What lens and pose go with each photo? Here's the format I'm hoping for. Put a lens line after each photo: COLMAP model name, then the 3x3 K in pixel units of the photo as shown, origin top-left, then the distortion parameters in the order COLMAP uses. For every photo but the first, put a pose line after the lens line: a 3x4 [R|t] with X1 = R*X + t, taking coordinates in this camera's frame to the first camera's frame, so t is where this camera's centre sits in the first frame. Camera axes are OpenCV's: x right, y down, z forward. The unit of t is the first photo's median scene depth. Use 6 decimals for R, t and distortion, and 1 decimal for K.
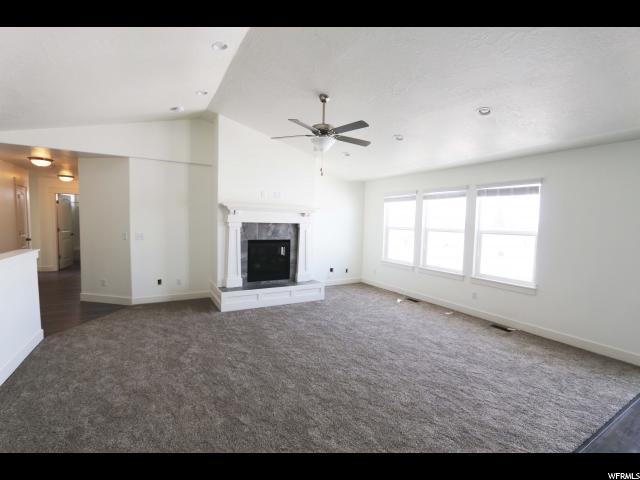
lens RADIAL K [[294.2, 0, 315.1], [0, 294.2, 241.9], [0, 0, 1]] dist [-0.003755, -0.000529]
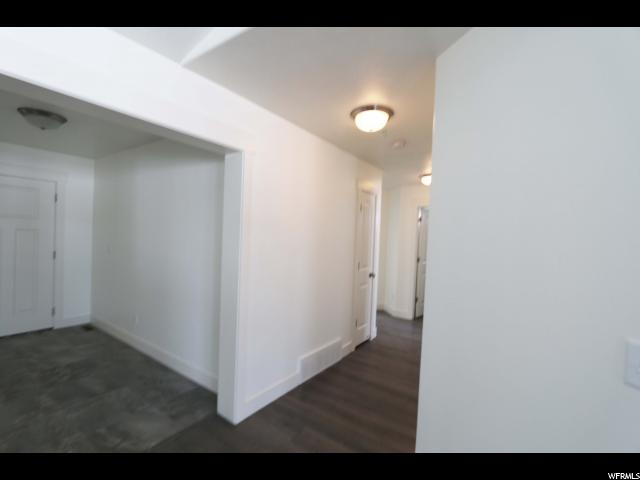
lens RADIAL K [[294.2, 0, 315.1], [0, 294.2, 241.9], [0, 0, 1]] dist [-0.003755, -0.000529]
pose [[0.439226, 0.003051, -0.898372, -0.358605], [-0.082238, 0.995932, -0.036825, -0.036584], [0.894605, 0.090055, 0.437690, 0.470492]]
